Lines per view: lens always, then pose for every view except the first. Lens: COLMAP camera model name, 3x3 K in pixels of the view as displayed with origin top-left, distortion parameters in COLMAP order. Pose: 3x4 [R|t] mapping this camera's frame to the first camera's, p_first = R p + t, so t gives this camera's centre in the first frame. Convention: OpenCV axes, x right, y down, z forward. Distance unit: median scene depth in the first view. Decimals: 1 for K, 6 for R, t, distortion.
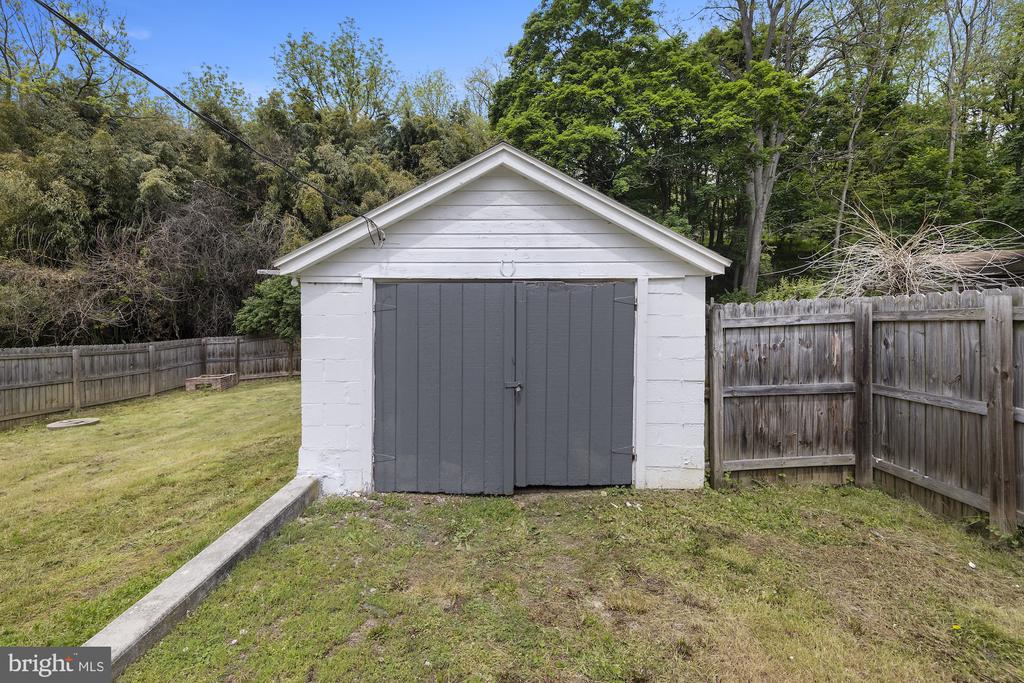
lens RADIAL K [[437.6, 0, 512.1], [0, 437.6, 312.9], [0, 0, 1]] dist [-0.000993, -0.000106]
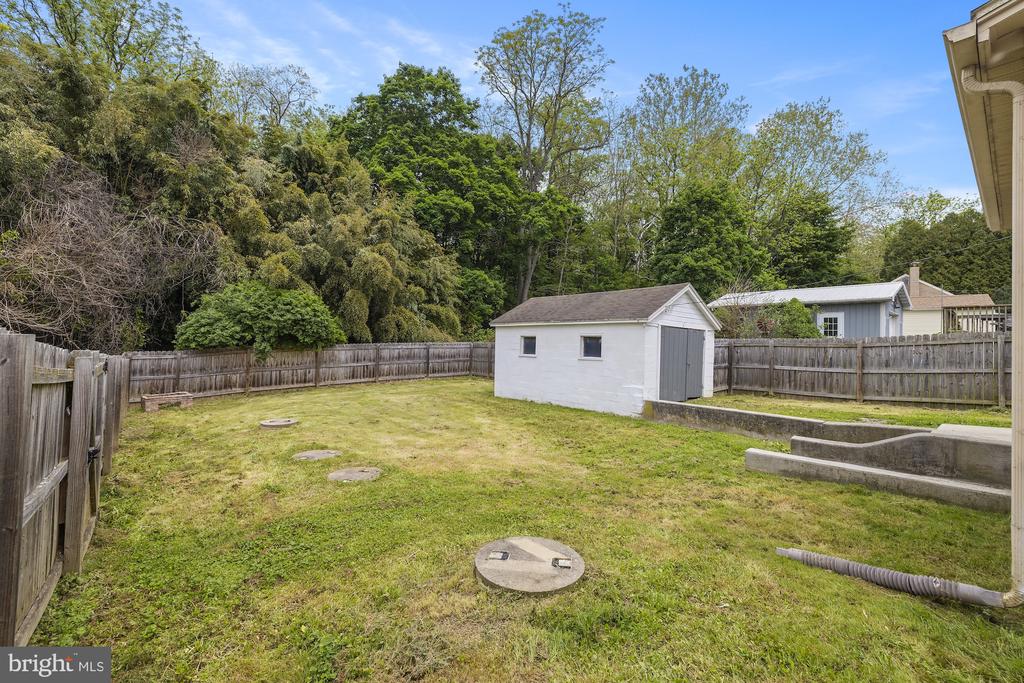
lens RADIAL K [[435.6, 0, 497.5], [0, 435.6, 335.2], [0, 0, 1]] dist [0.001788, 0.000502]
pose [[0.767648, 0.044165, 0.639348, -0.768249], [-0.034334, 0.999024, -0.027786, 0.026117], [-0.639951, -0.000622, 0.768415, -0.119391]]
